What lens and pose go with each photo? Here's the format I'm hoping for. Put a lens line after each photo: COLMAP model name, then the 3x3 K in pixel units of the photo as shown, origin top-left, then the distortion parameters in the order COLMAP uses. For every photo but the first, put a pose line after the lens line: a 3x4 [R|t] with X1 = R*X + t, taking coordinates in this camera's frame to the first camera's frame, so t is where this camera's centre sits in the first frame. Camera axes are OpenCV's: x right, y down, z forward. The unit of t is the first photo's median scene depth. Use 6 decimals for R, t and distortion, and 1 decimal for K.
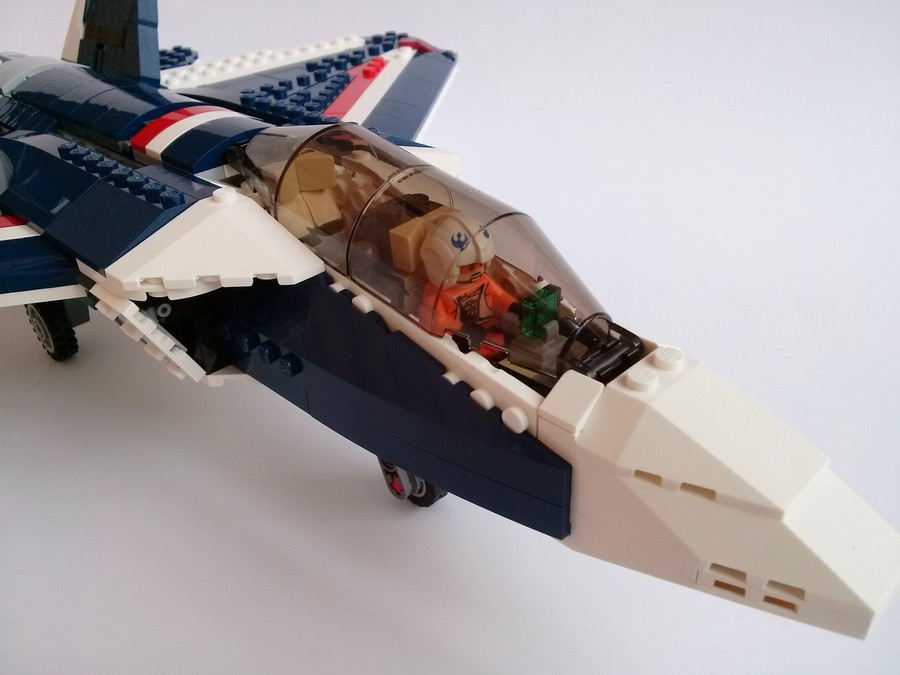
lens RADIAL K [[787.6, 0, 450.0], [0, 787.6, 337.5], [0, 0, 1]] dist [0.091215, -0.318332]
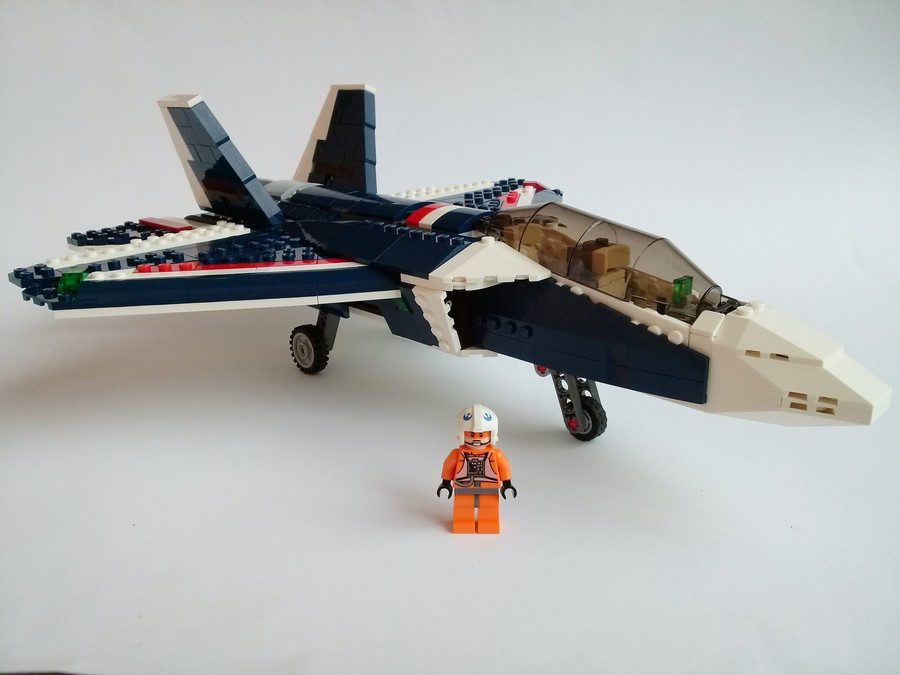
lens RADIAL K [[787.6, 0, 450.0], [0, 787.6, 337.5], [0, 0, 1]] dist [0.091215, -0.318332]
pose [[0.999715, 0.016870, -0.016914, -0.362473], [-0.020060, 0.977294, -0.210936, 0.439019], [0.012971, 0.211215, 0.977354, -0.729203]]
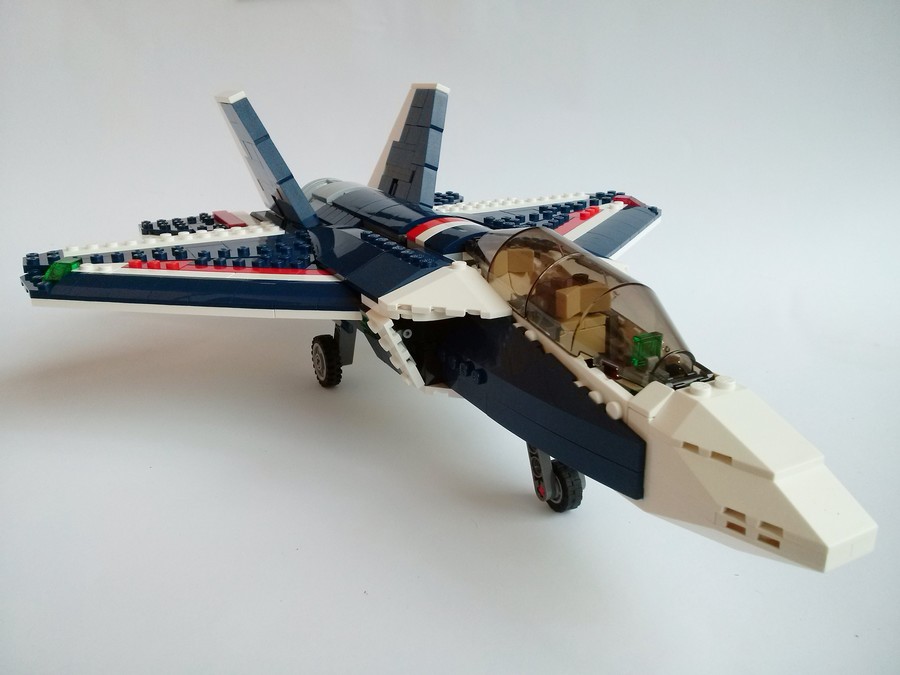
lens RADIAL K [[787.6, 0, 450.0], [0, 787.6, 337.5], [0, 0, 1]] dist [0.091215, -0.318332]
pose [[0.947313, 0.125620, -0.294649, 0.181694], [-0.184319, 0.966112, -0.180703, 0.255559], [0.261964, 0.225491, 0.938365, -0.441091]]
